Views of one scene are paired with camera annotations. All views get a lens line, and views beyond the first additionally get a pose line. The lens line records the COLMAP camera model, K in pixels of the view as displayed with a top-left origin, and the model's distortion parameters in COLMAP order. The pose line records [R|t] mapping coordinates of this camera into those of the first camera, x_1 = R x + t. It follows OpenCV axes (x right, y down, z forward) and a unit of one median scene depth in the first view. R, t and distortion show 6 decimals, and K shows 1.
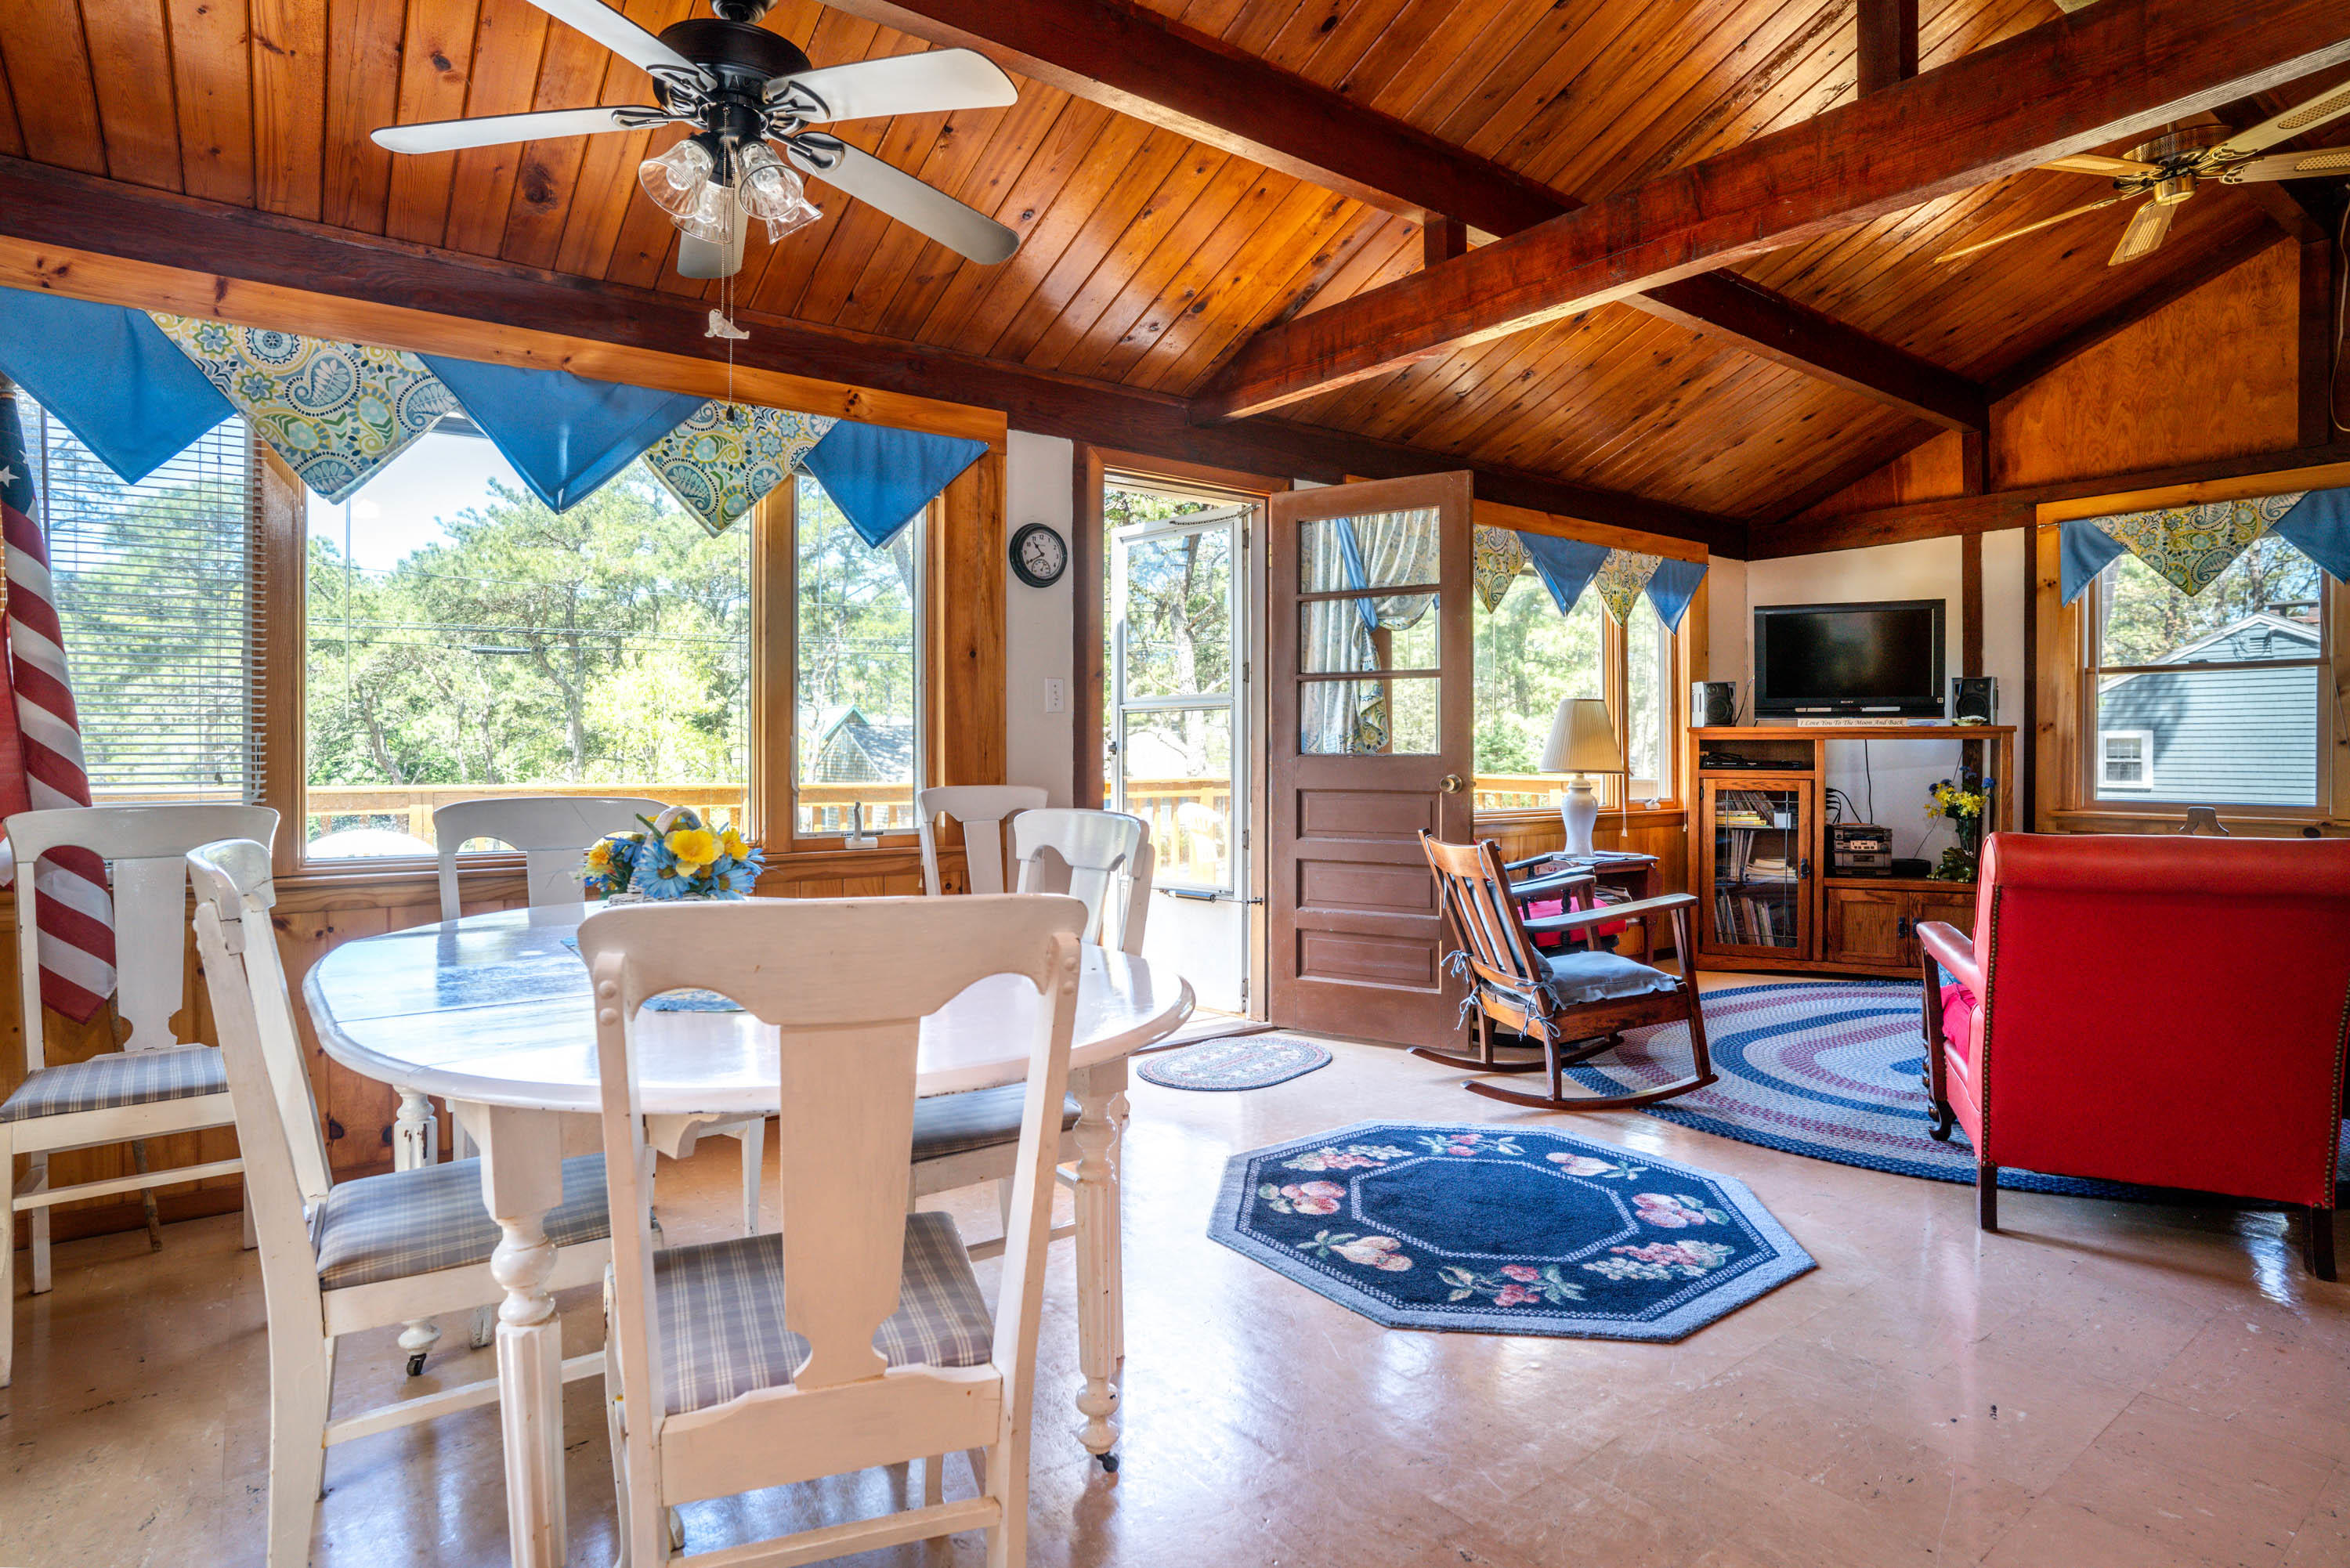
lens RADIAL K [[1233.5, 0, 1181.4], [0, 1233.5, 754.2], [0, 0, 1]] dist [-0.053677, 0.031625]
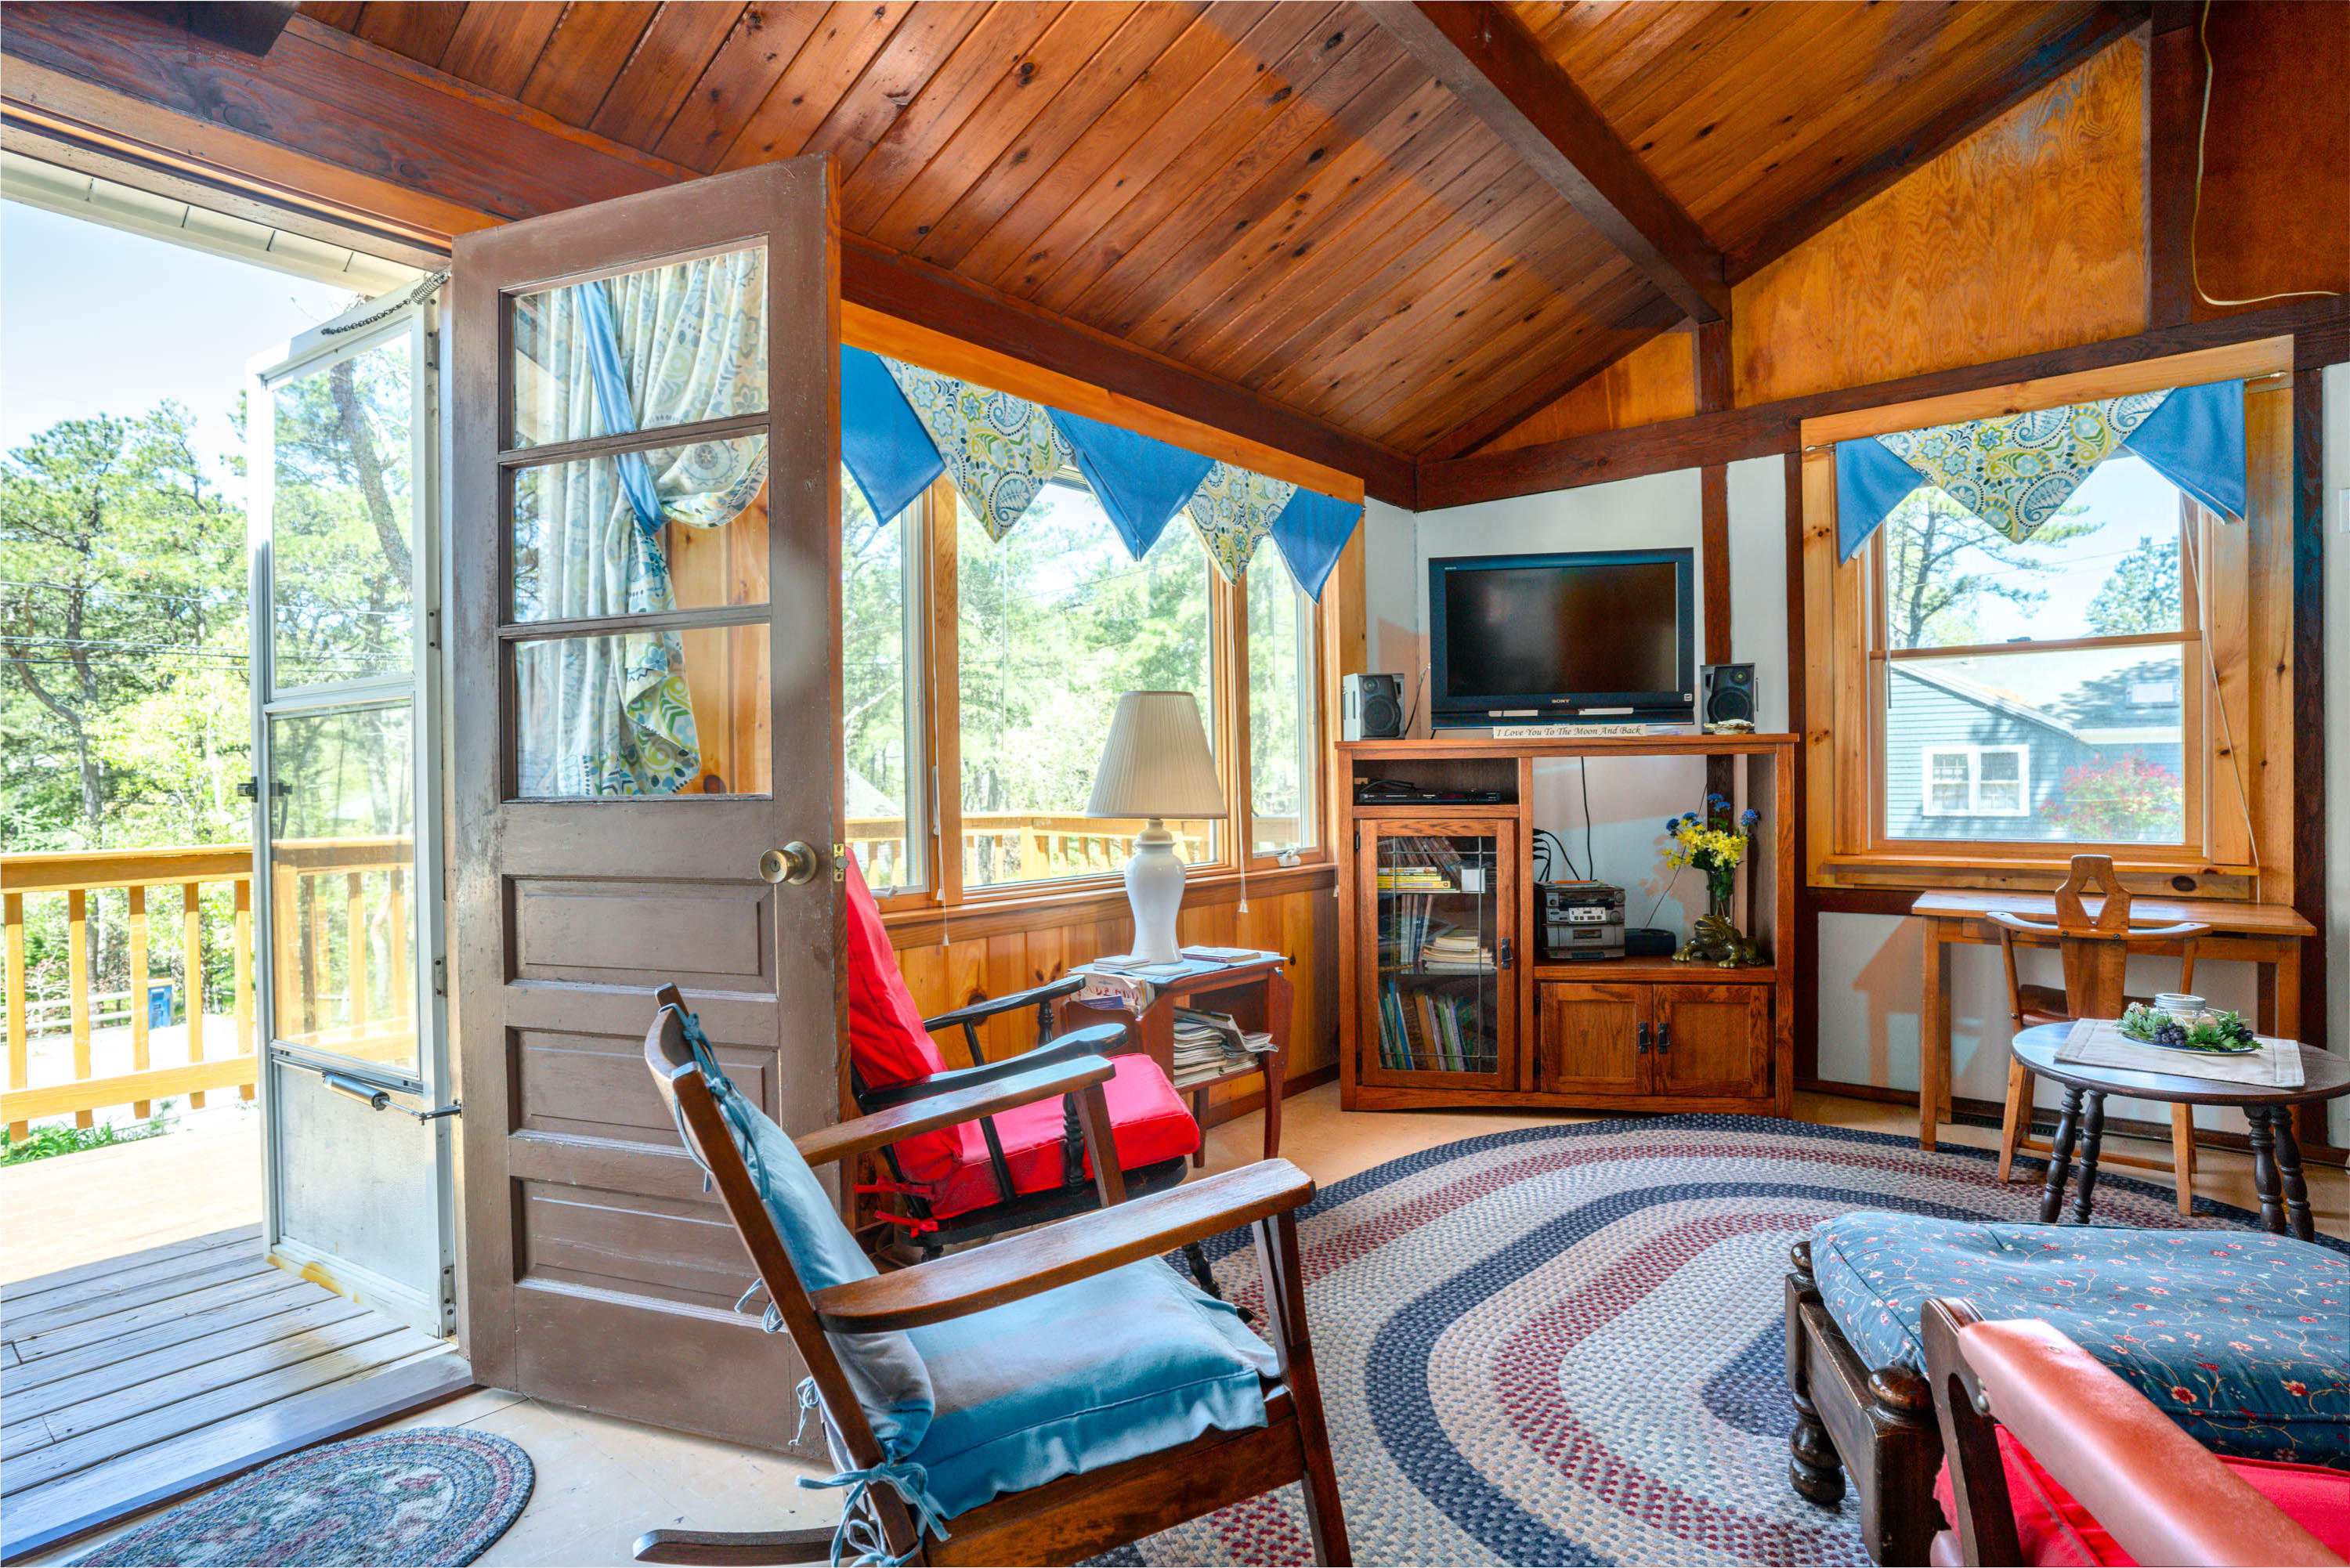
lens RADIAL K [[1161.4, 0, 1175.0], [0, 1161.4, 784.0], [0, 0, 1]] dist [-0.035244, 0.000853]
pose [[0.973676, -0.015879, 0.227384, 0.196402], [0.015616, 0.999874, 0.002959, -0.002395], [-0.227402, 0.000670, 0.973801, 0.431880]]
